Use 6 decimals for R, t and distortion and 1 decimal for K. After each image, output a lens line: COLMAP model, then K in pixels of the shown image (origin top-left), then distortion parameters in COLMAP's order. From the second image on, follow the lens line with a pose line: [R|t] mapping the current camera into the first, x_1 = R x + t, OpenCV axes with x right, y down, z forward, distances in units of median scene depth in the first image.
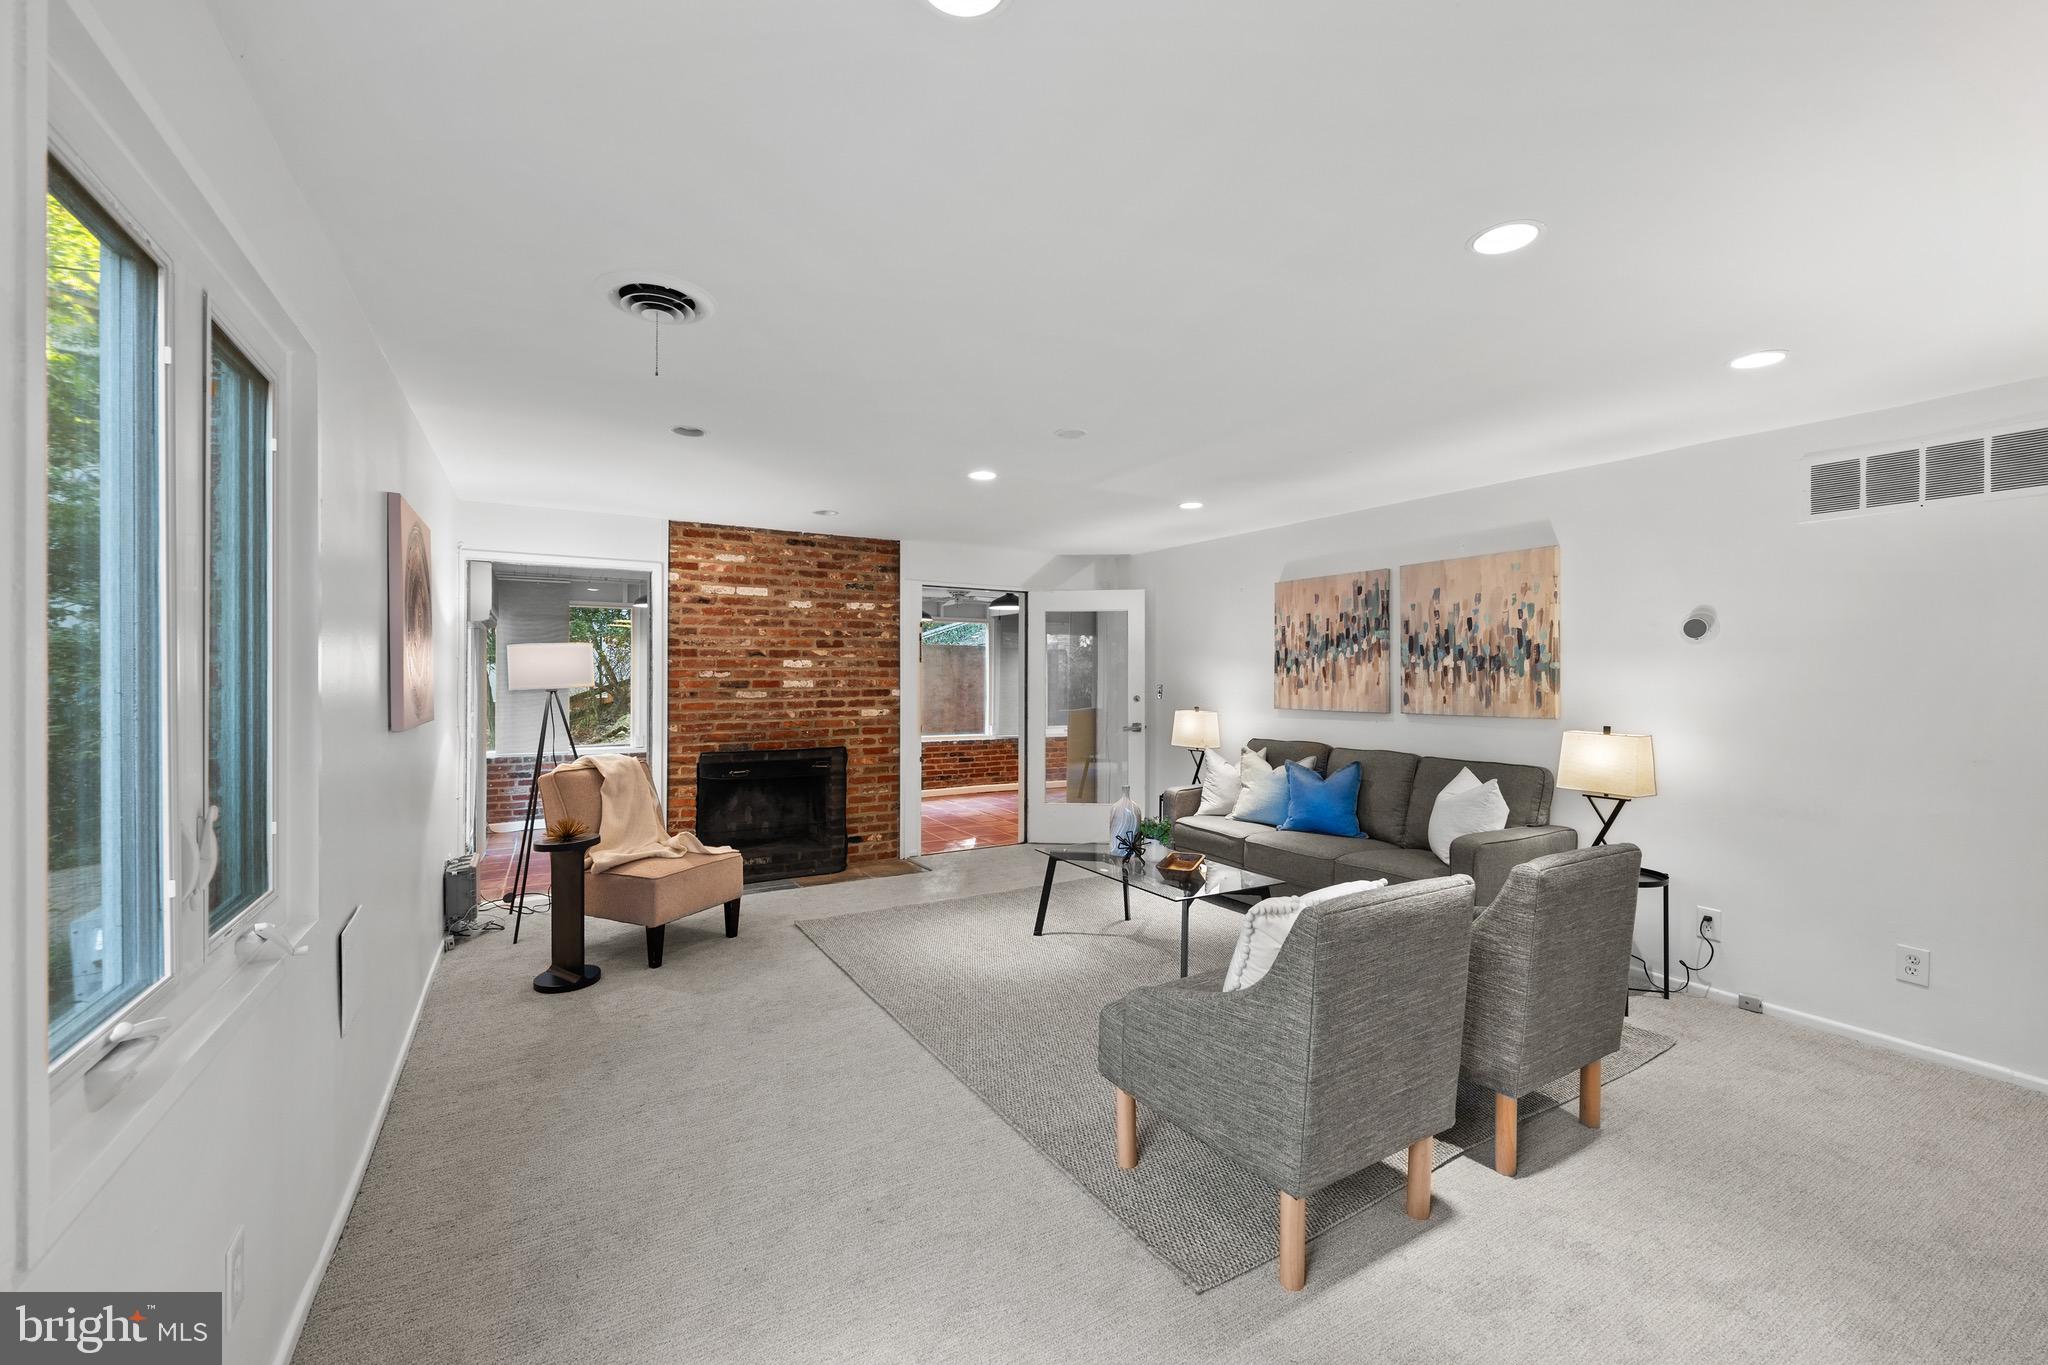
lens RADIAL K [[821.7, 0, 1024.7], [0, 821.7, 677.1], [0, 0, 1]] dist [0.002665, -0.000069]
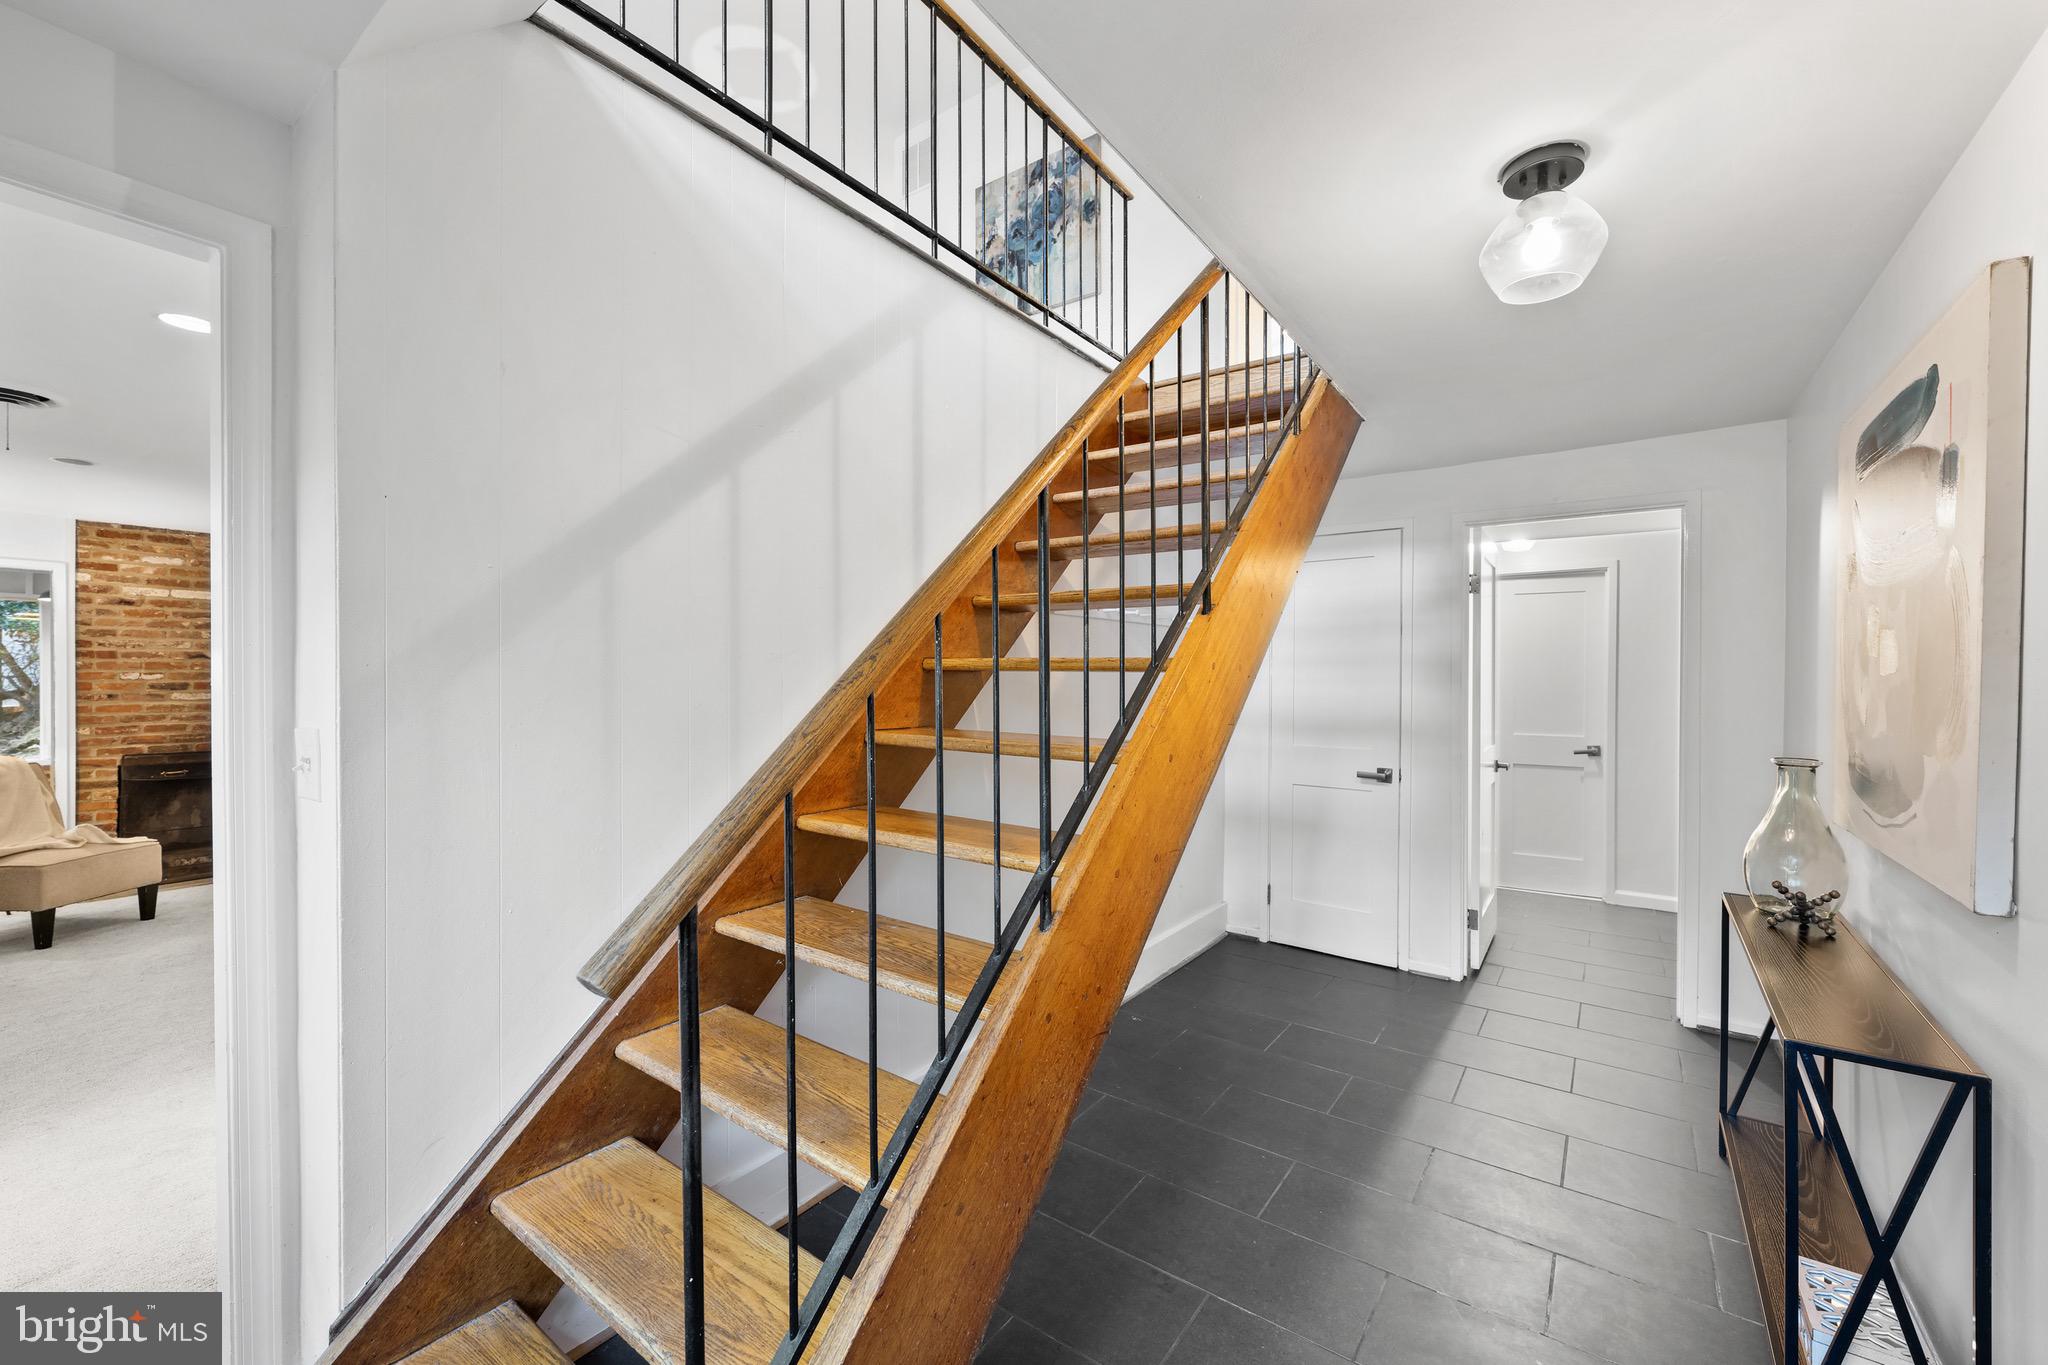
lens RADIAL K [[821.7, 0, 1018.7], [0, 821.7, 684.0], [0, 0, 1]] dist [0.002665, -0.000069]
pose [[0.918766, -0.003262, 0.394789, 0.209436], [0.001010, 0.999982, 0.005911, 0.001146], [-0.394801, -0.005032, 0.918753, -0.346147]]
